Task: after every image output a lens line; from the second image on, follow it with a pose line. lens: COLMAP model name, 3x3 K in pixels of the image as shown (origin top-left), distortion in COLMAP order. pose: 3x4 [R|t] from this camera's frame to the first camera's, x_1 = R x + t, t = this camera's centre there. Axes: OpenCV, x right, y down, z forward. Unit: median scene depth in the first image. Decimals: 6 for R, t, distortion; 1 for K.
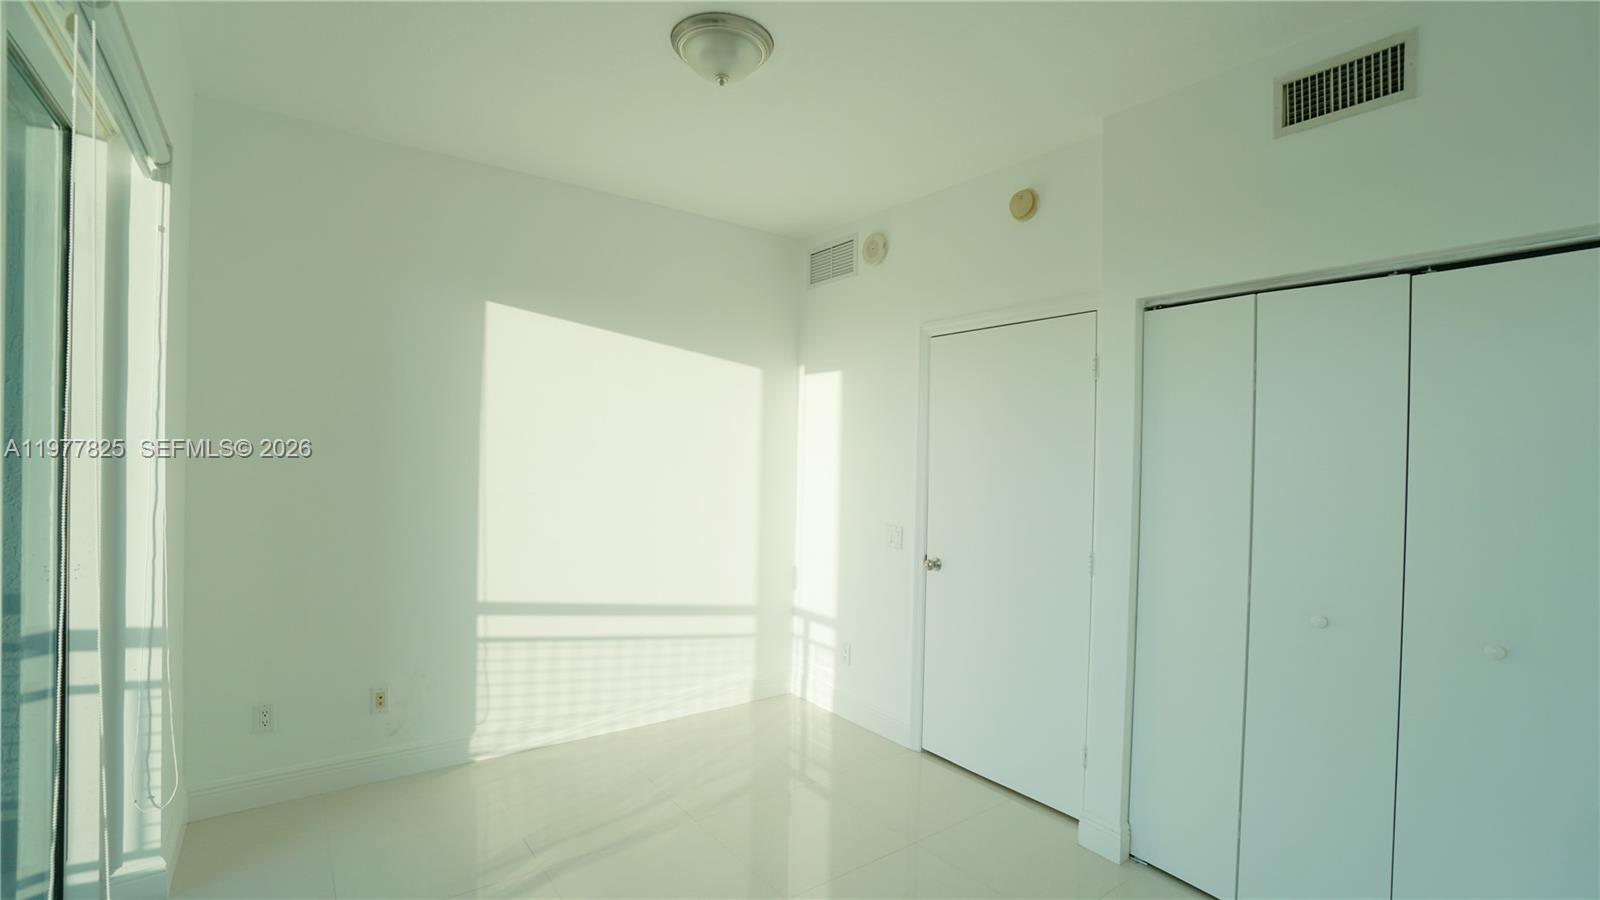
lens RADIAL K [[718.1, 0, 778.9], [0, 718.1, 459.0], [0, 0, 1]] dist [-0.049411, 0.016035]
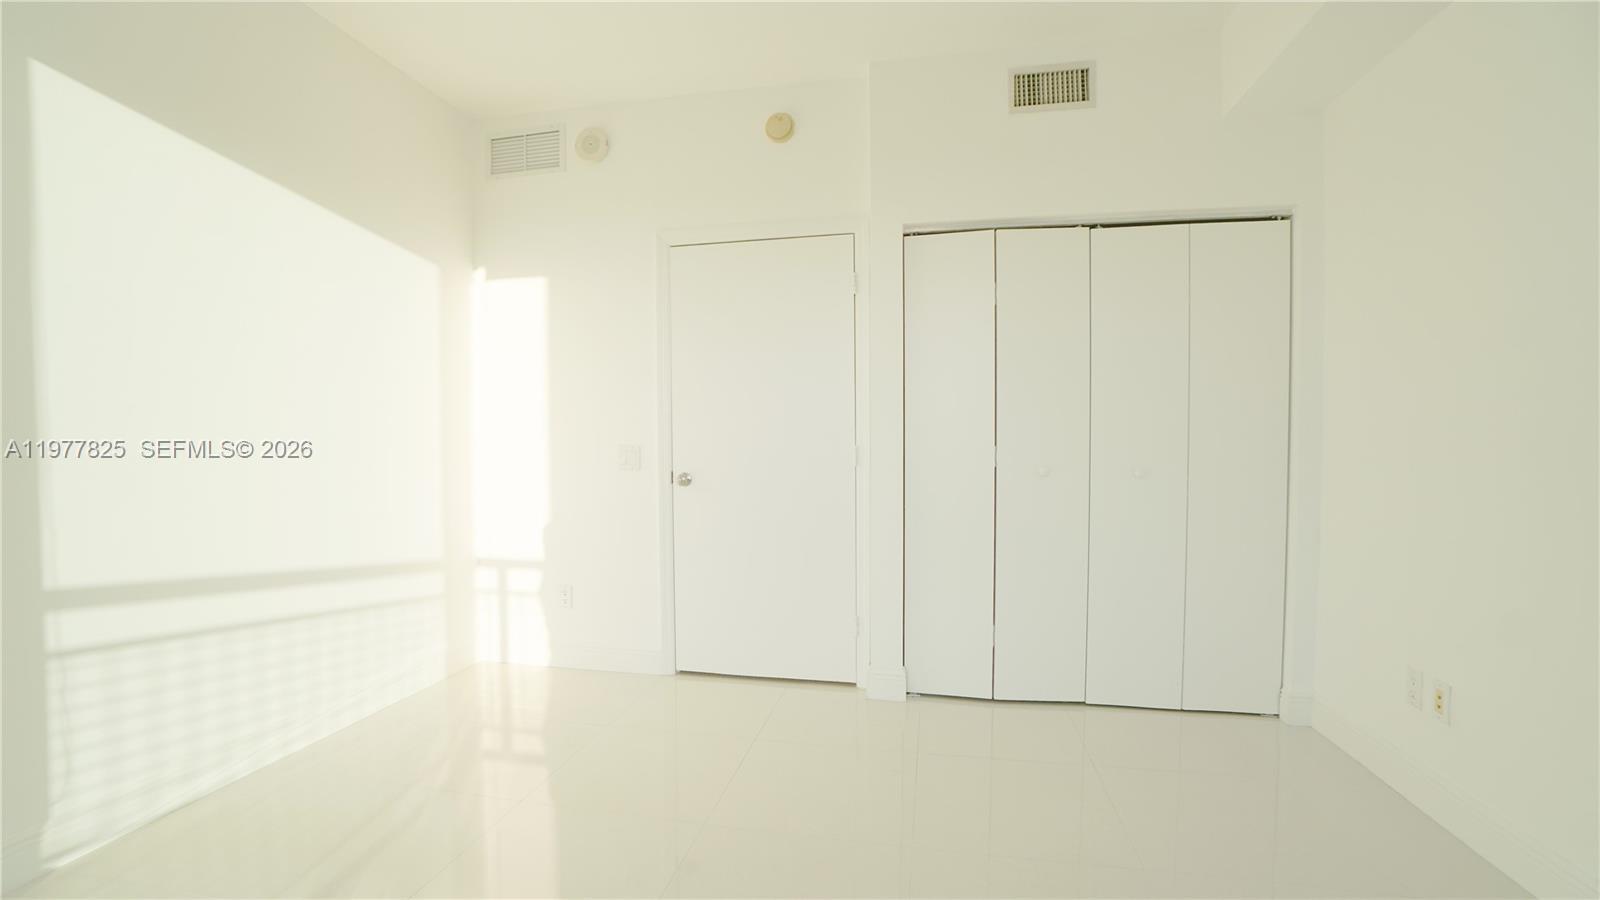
lens RADIAL K [[718.1, 0, 793.4], [0, 718.1, 449.2], [0, 0, 1]] dist [-0.049411, 0.016035]
pose [[0.739501, -0.036757, 0.672151, -0.336373], [0.024454, 0.999316, 0.027744, 0.084607], [-0.672711, -0.004080, 0.739894, 0.178155]]
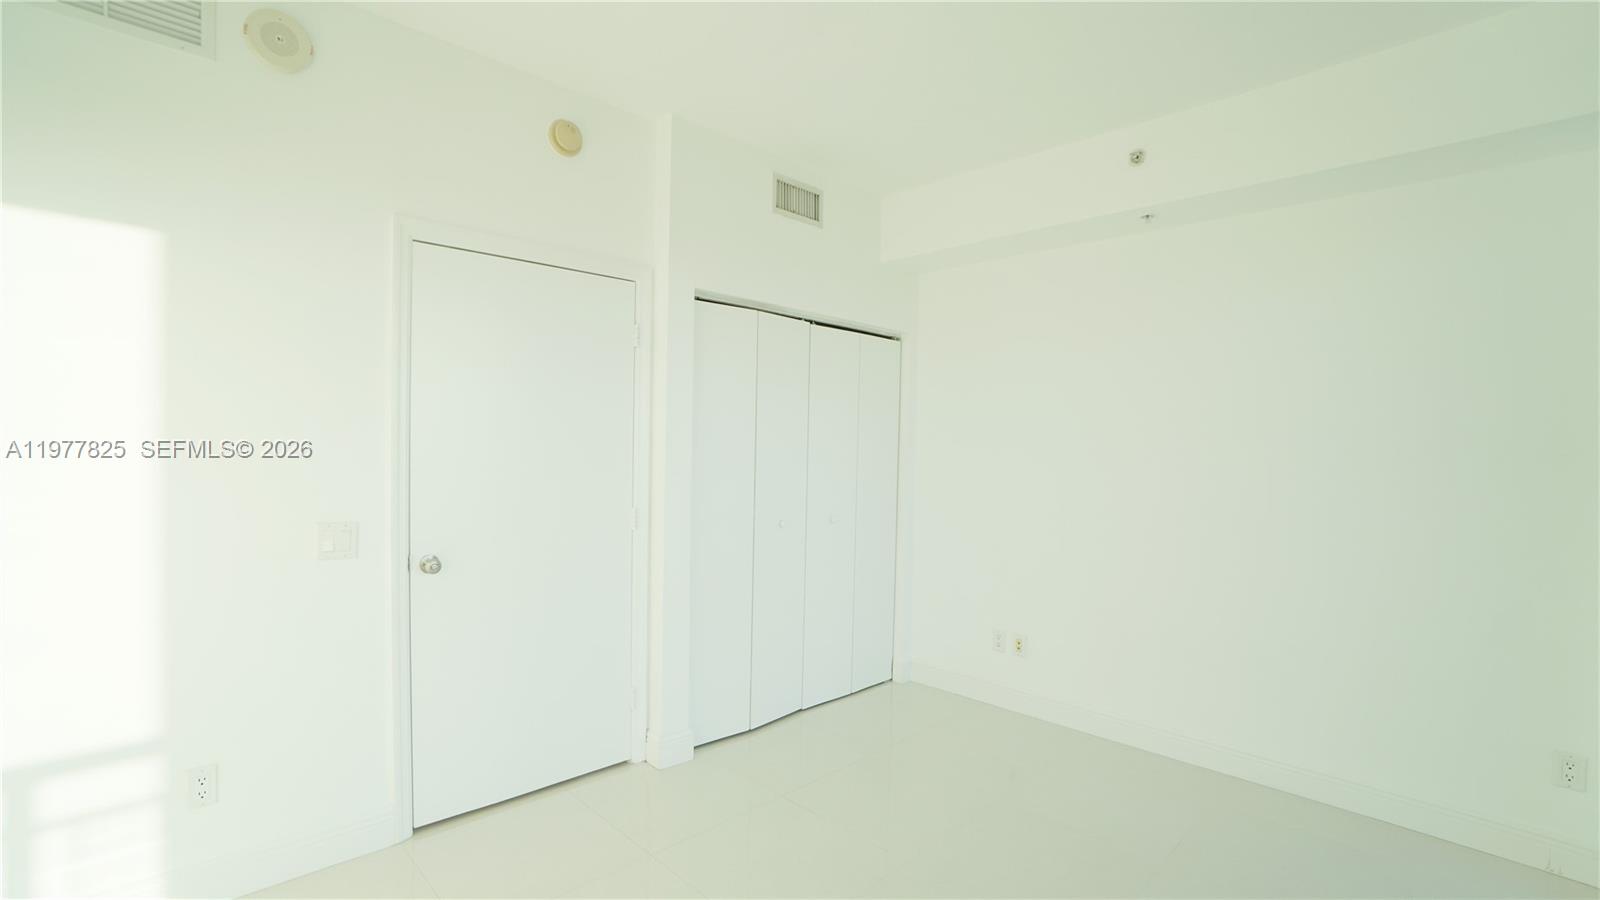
lens RADIAL K [[718.1, 0, 788.9], [0, 718.1, 455.3], [0, 0, 1]] dist [-0.049411, 0.016035]
pose [[-0.152011, -0.040793, 0.987537, -0.544327], [-0.016344, 0.999115, 0.038755, 0.004459], [-0.988244, -0.010250, -0.152543, 0.771685]]
